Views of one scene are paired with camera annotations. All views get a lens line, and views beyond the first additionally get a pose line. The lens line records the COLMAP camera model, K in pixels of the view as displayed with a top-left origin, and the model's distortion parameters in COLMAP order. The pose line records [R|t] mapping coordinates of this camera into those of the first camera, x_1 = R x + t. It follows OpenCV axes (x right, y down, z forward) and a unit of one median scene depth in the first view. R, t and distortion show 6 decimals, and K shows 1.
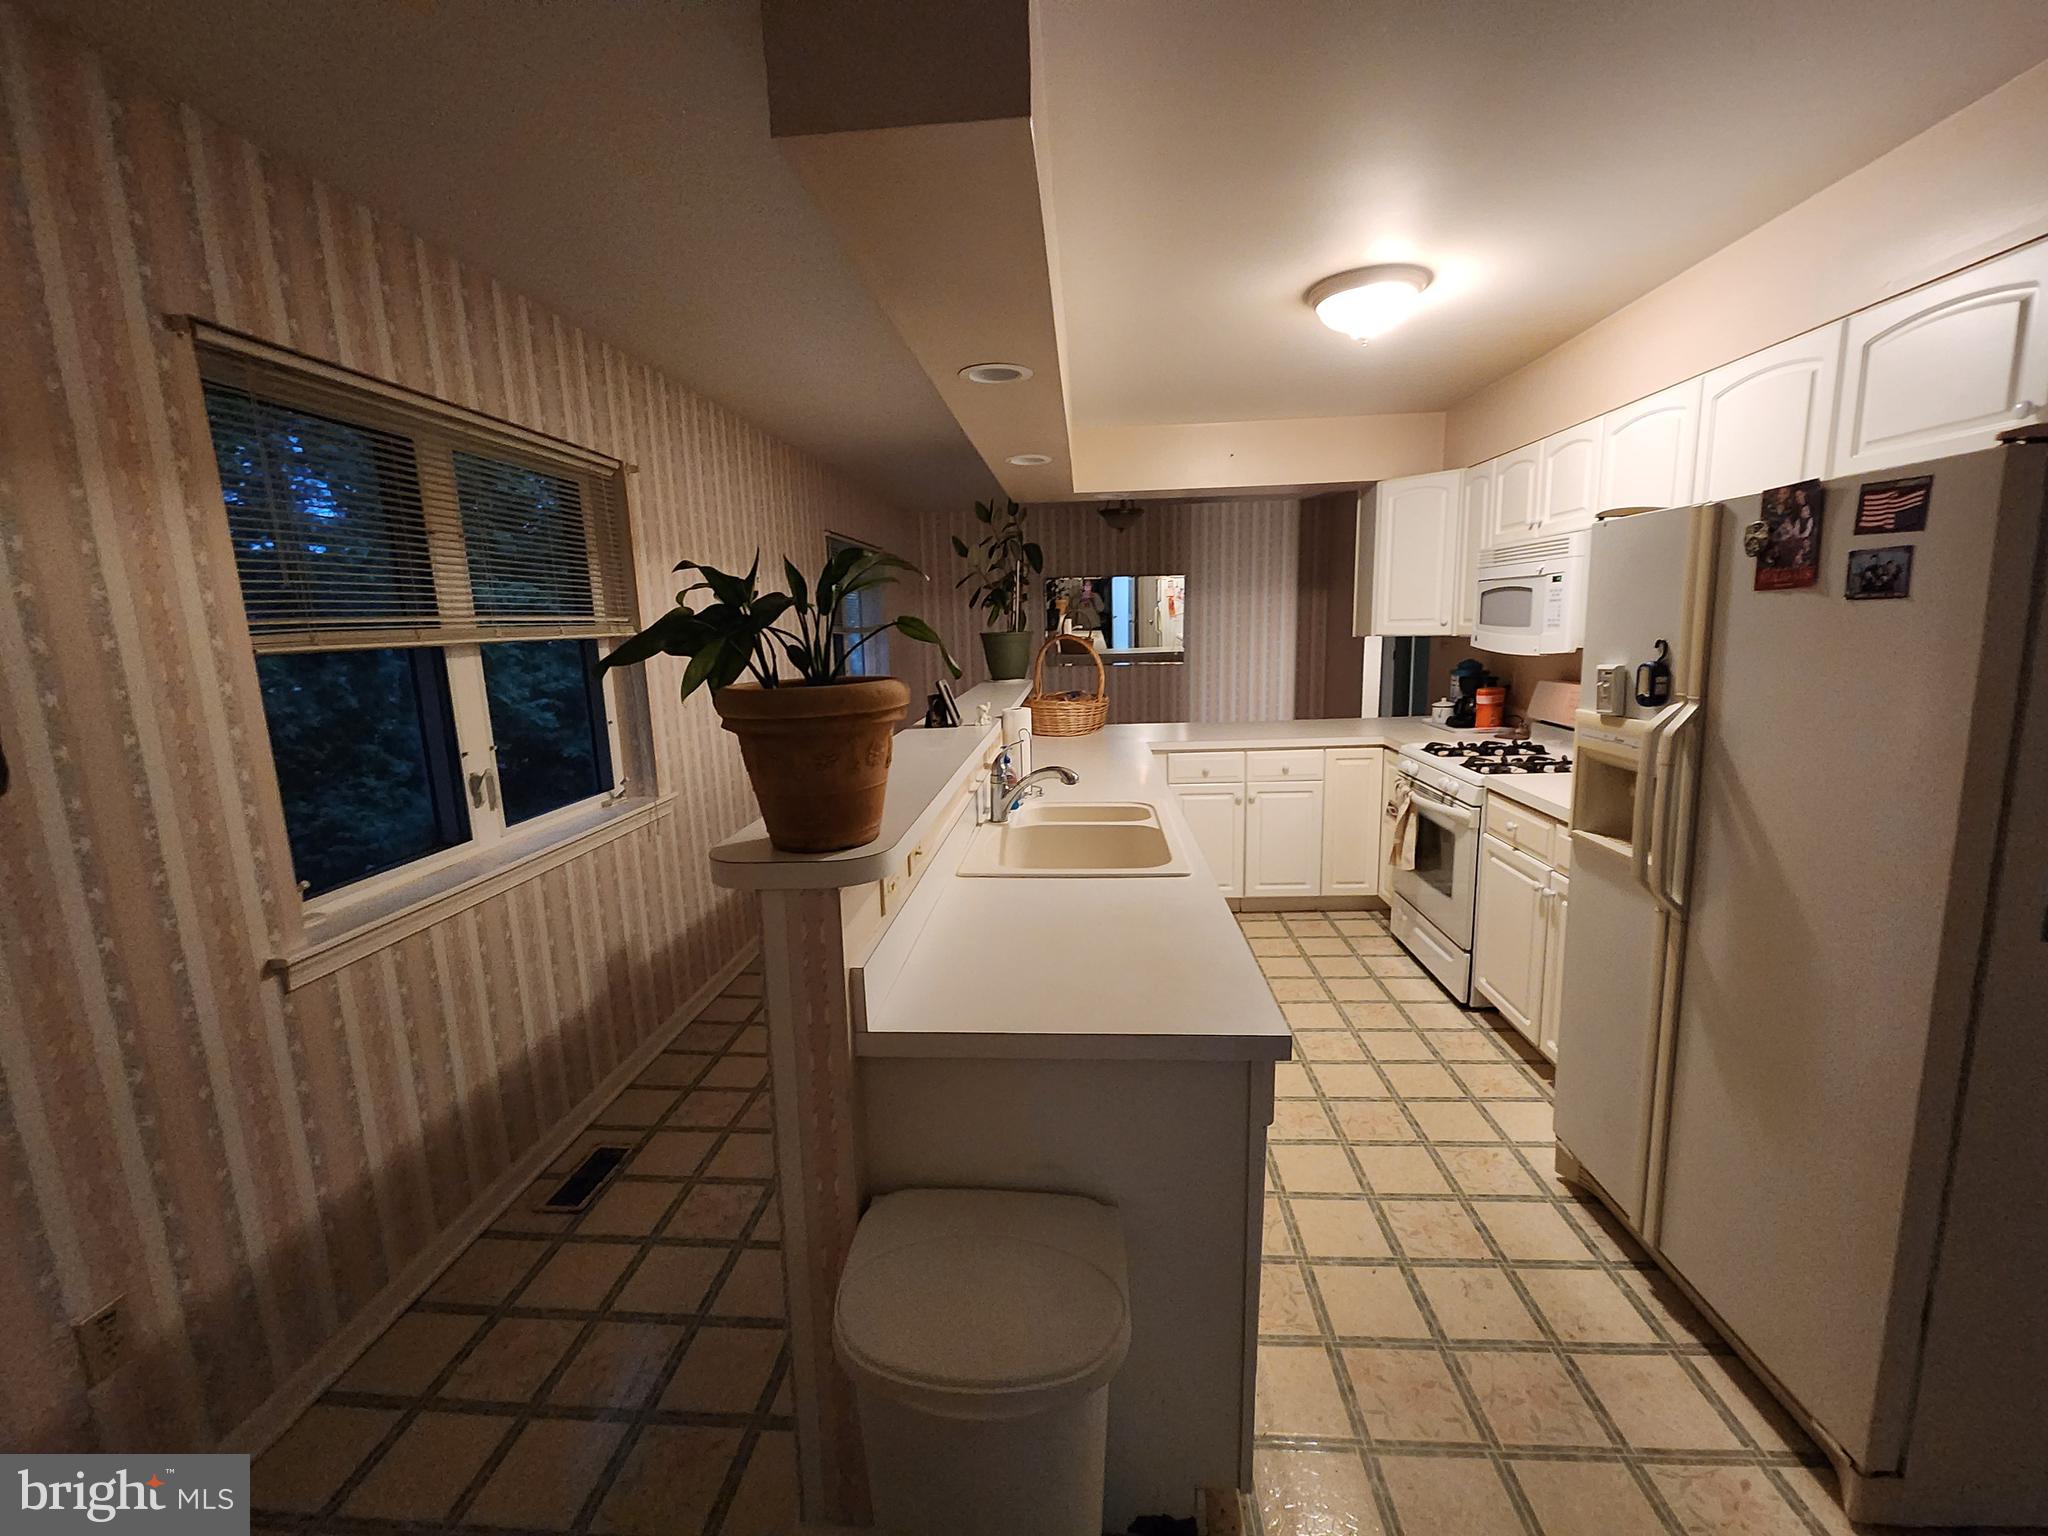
lens RADIAL K [[834.7, 0, 1027.2], [0, 834.7, 768.5], [0, 0, 1]] dist [-0.001252, -0.000246]
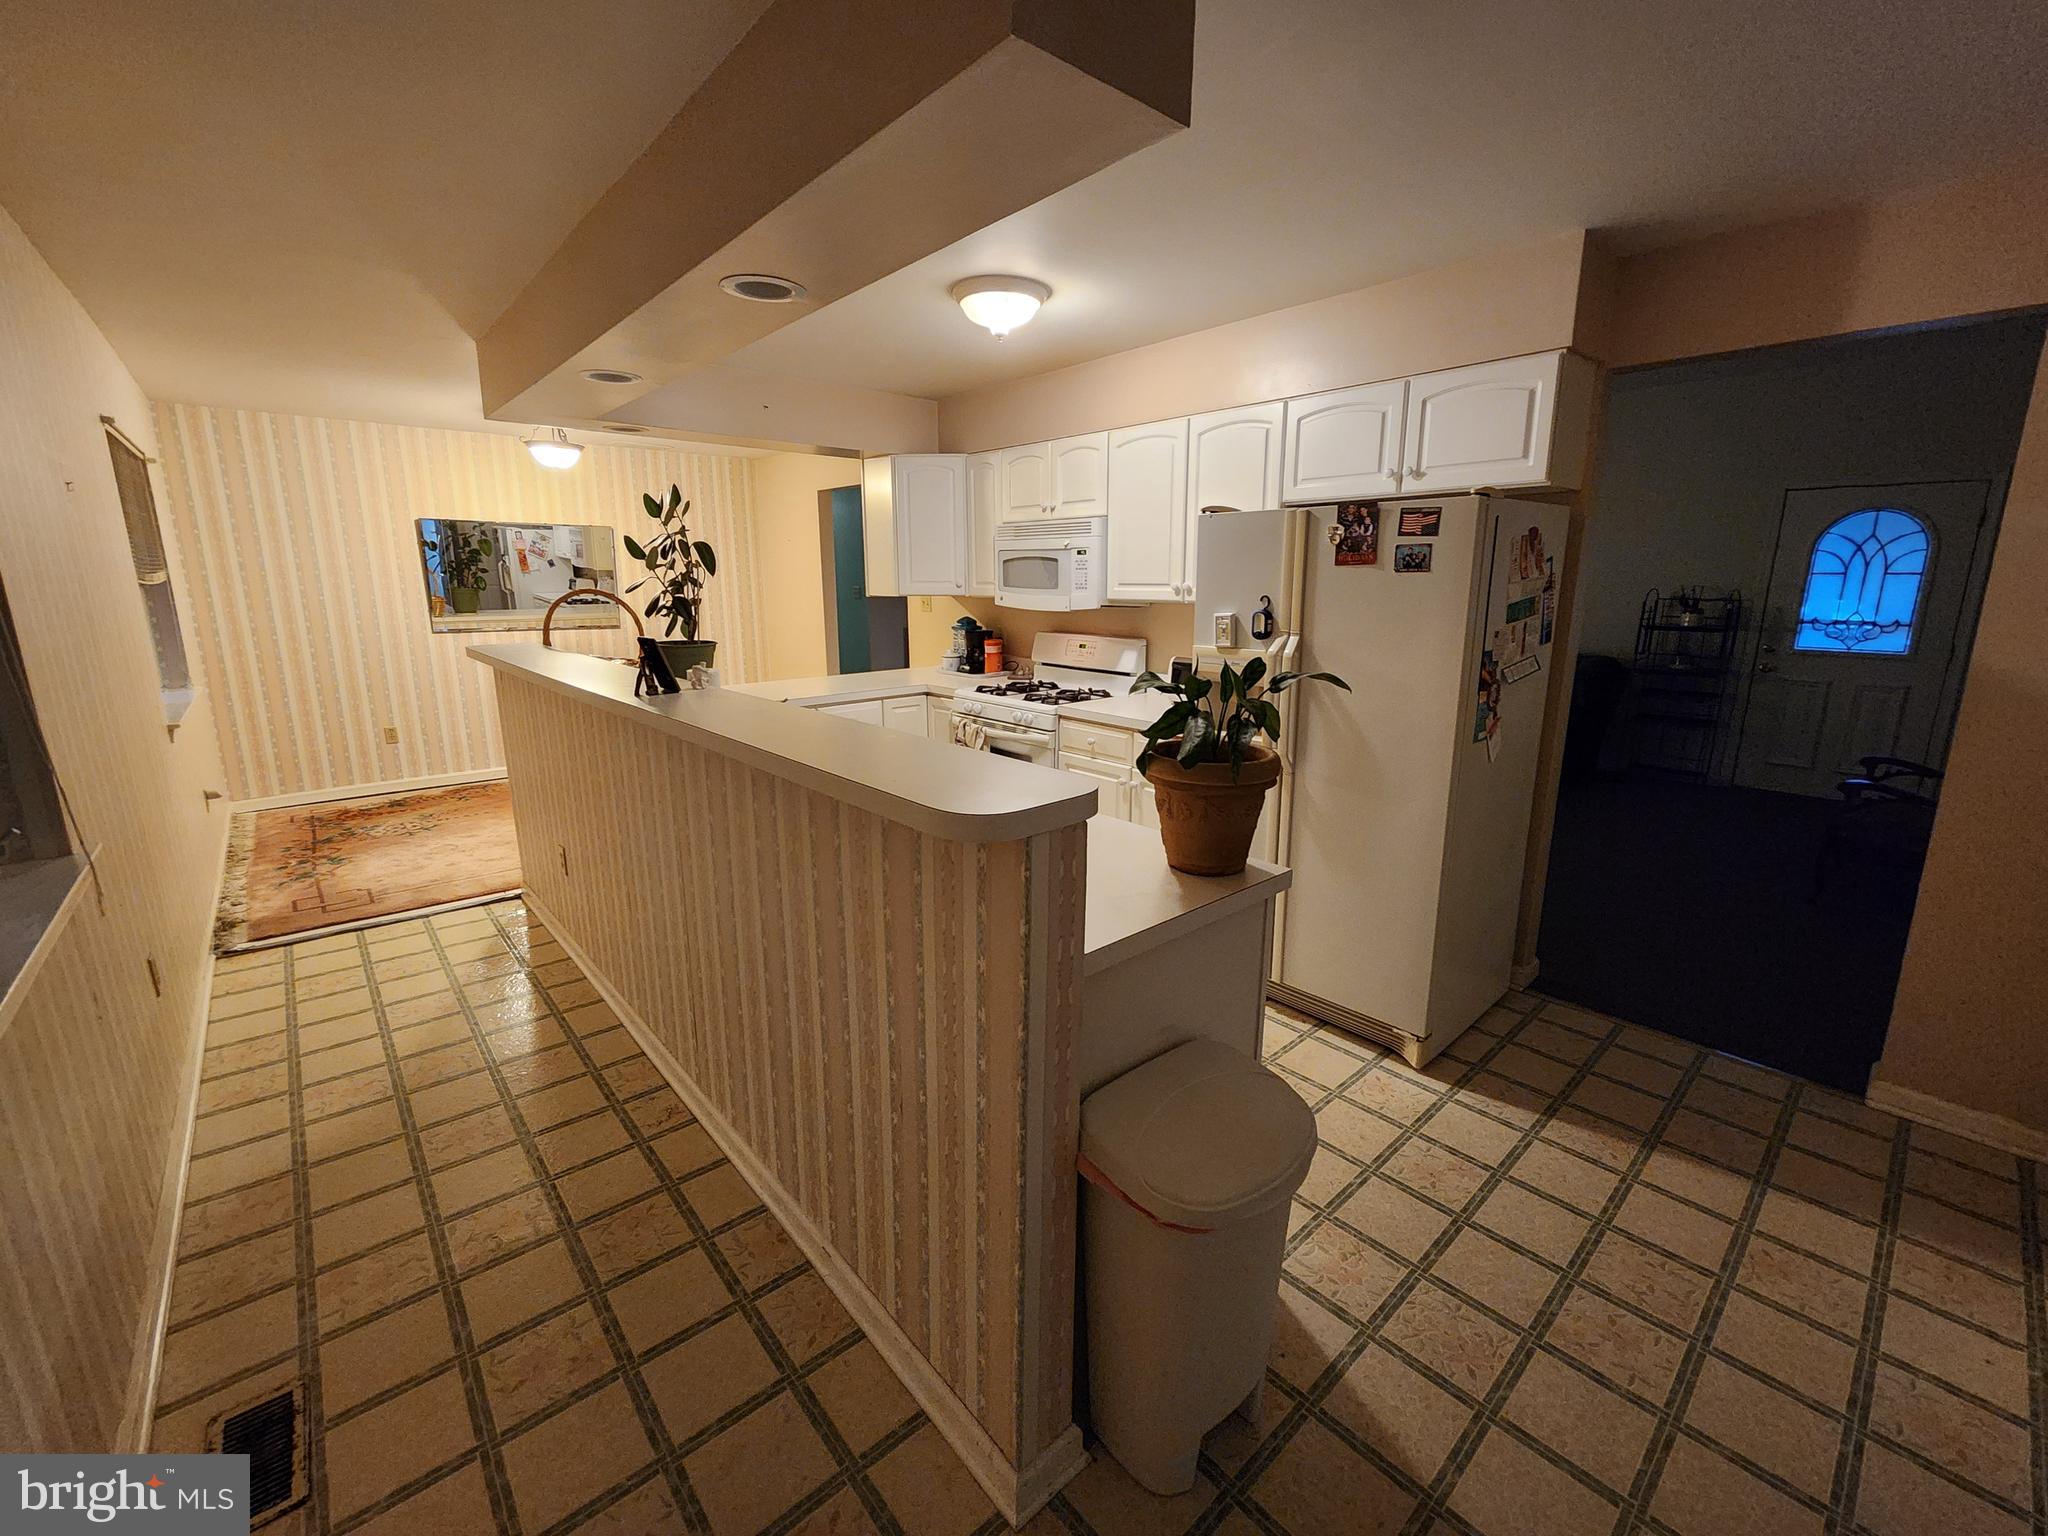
lens RADIAL K [[834.7, 0, 1016.8], [0, 834.7, 764.0], [0, 0, 1]] dist [-0.001252, -0.000246]
pose [[0.707348, -0.132020, 0.694428, -0.684452], [0.107849, 0.991059, 0.078558, -0.015888], [-0.698590, 0.019325, 0.715261, 0.218361]]
